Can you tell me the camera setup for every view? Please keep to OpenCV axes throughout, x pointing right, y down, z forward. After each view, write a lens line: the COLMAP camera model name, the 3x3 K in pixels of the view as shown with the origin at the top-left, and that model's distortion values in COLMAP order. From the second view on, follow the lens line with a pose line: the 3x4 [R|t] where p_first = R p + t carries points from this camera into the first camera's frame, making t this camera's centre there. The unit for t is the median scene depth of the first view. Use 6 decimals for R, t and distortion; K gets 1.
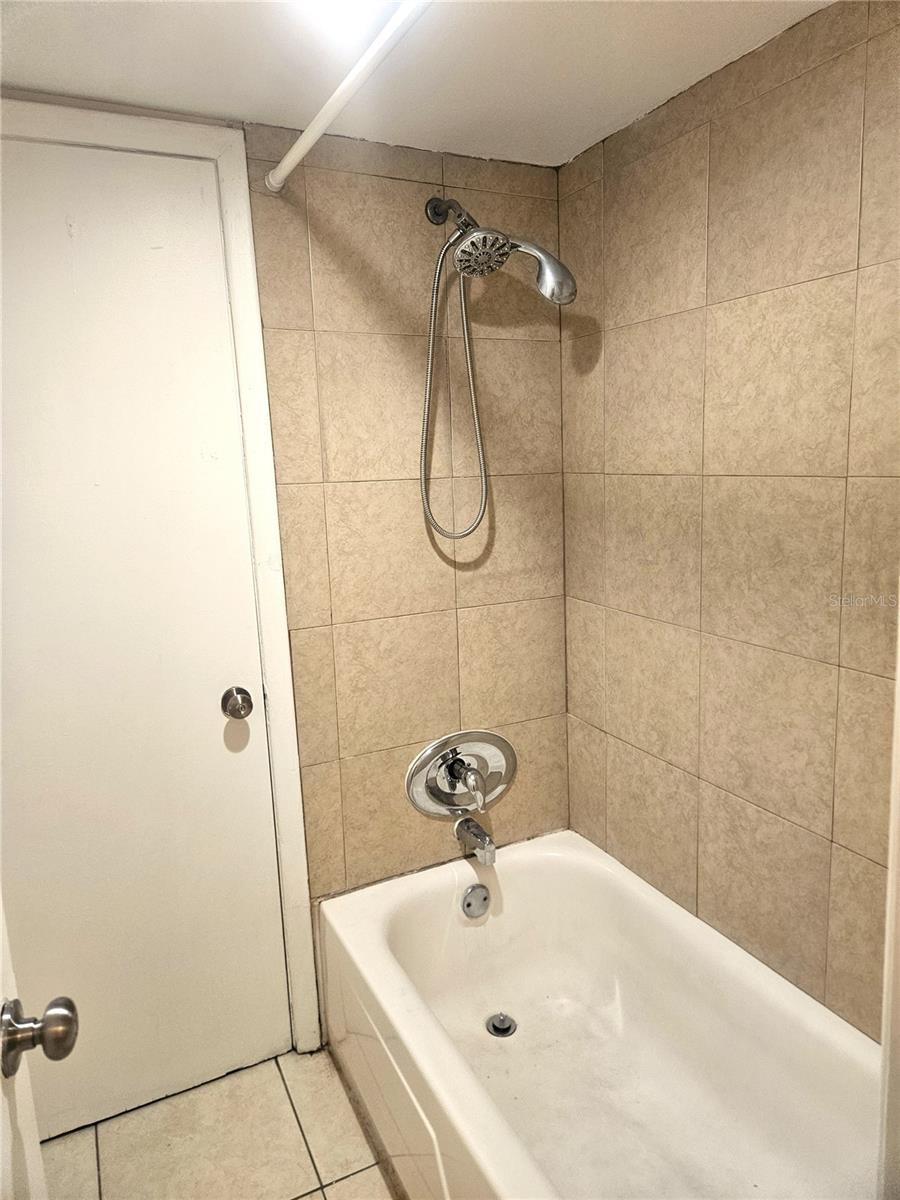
lens RADIAL K [[796.0, 0, 454.5], [0, 796.0, 594.6], [0, 0, 1]] dist [0.051956, -0.035210]
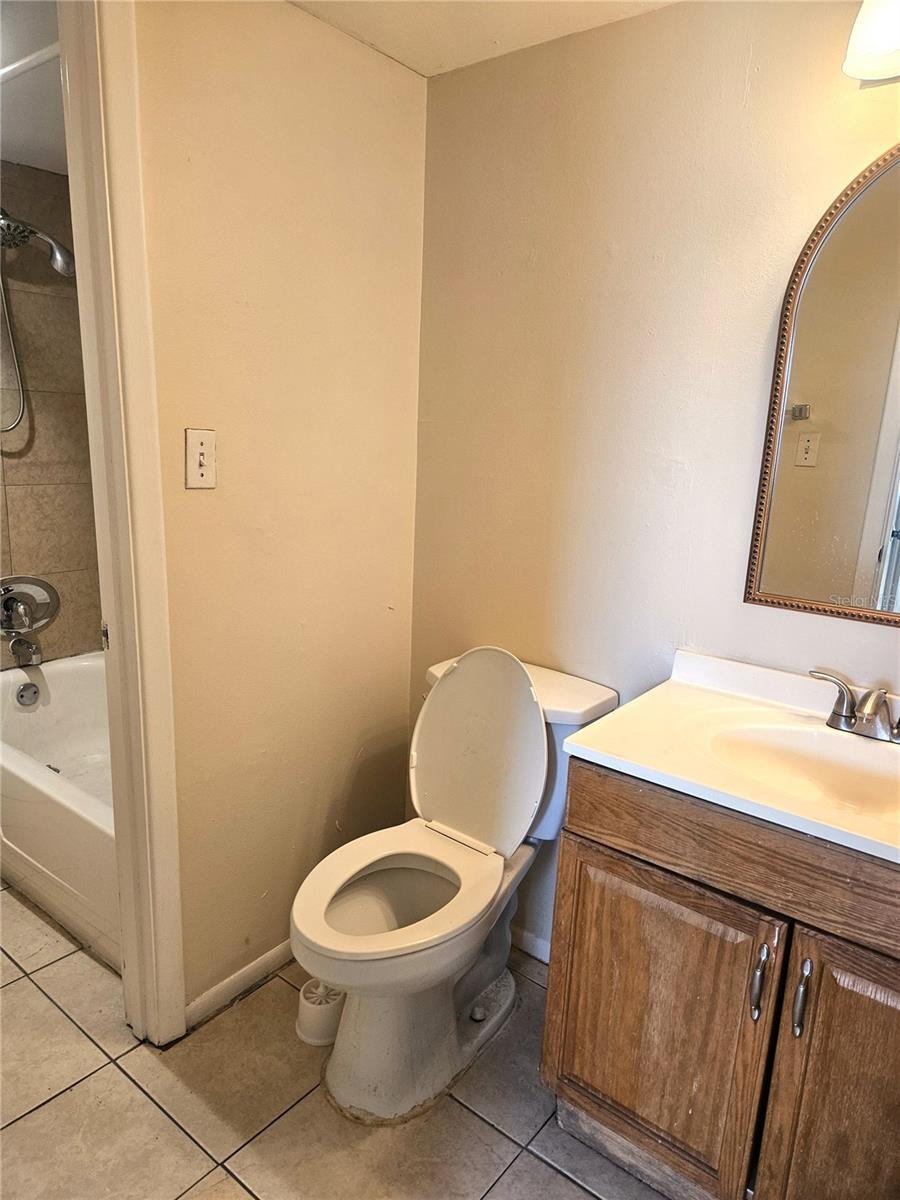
lens RADIAL K [[796.0, 0, 439.3], [0, 796.0, 607.5], [0, 0, 1]] dist [0.051956, -0.035210]
pose [[0.902028, -0.025019, 0.430953, 0.073614], [0.001619, 0.998508, 0.054578, 0.152382], [-0.431675, -0.048533, 0.900722, -0.594687]]
